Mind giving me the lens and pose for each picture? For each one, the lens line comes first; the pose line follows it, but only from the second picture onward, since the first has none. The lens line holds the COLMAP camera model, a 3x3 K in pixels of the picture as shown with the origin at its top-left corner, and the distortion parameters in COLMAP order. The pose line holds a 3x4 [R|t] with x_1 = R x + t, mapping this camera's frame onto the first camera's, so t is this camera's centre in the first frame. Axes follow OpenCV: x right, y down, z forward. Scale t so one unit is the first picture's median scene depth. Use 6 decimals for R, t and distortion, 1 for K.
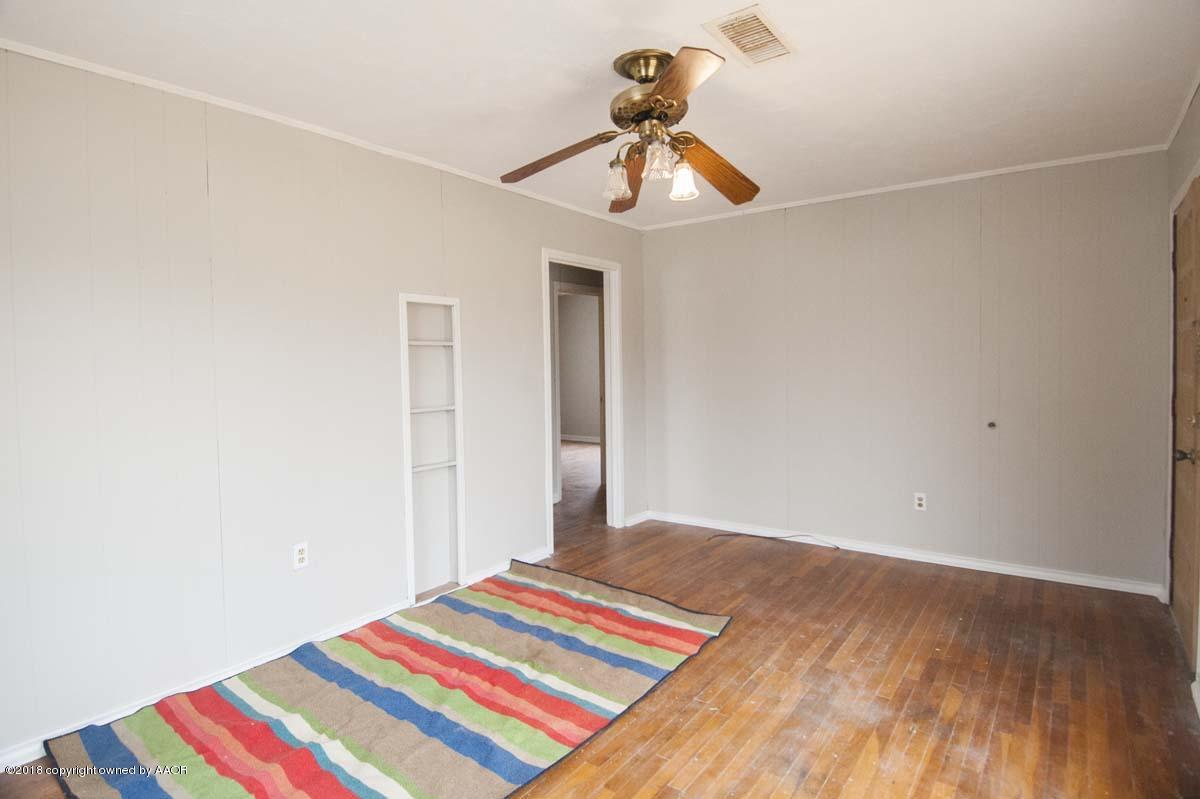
lens RADIAL K [[634.9, 0, 612.1], [0, 634.9, 375.2], [0, 0, 1]] dist [0.049481, -0.054452]
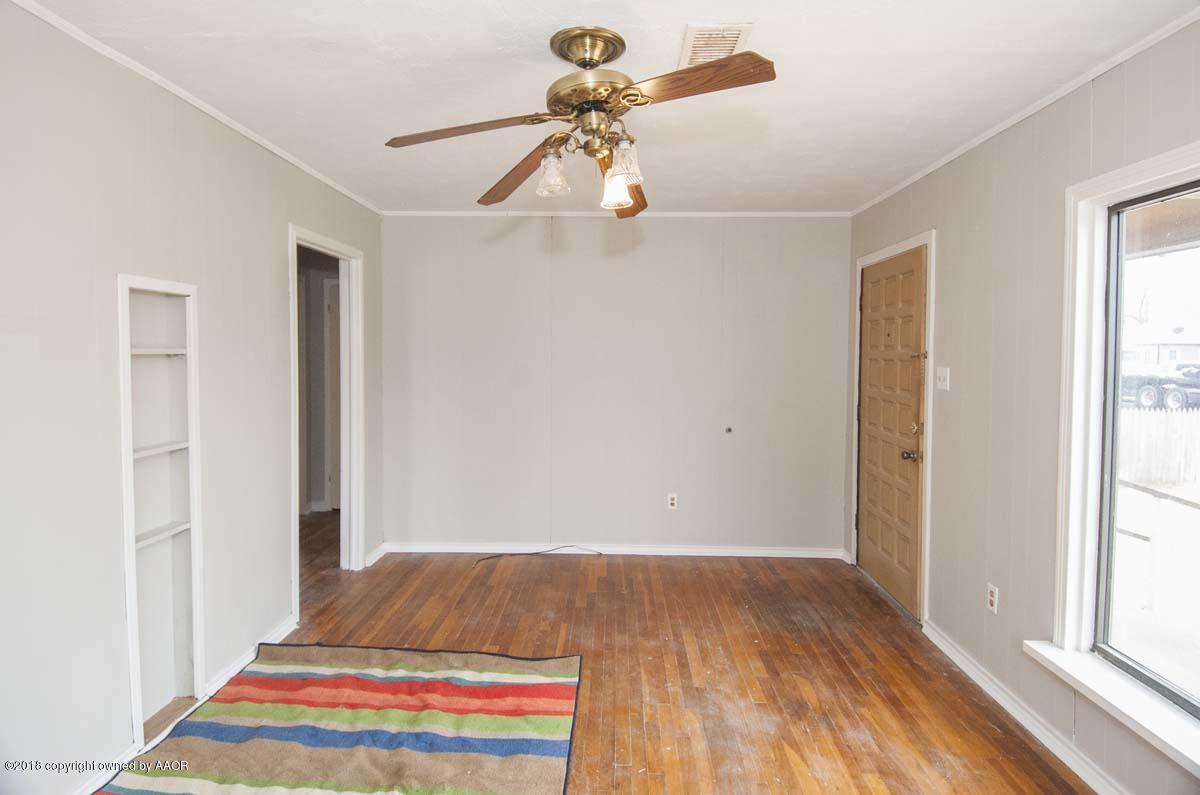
lens RADIAL K [[634.9, 0, 612.1], [0, 634.9, 373.2], [0, 0, 1]] dist [0.049481, -0.054452]
pose [[0.828175, 0.003697, 0.560458, -0.286784], [-0.008813, 0.999941, 0.006427, -0.038536], [-0.560401, -0.010262, 0.828158, 0.196436]]
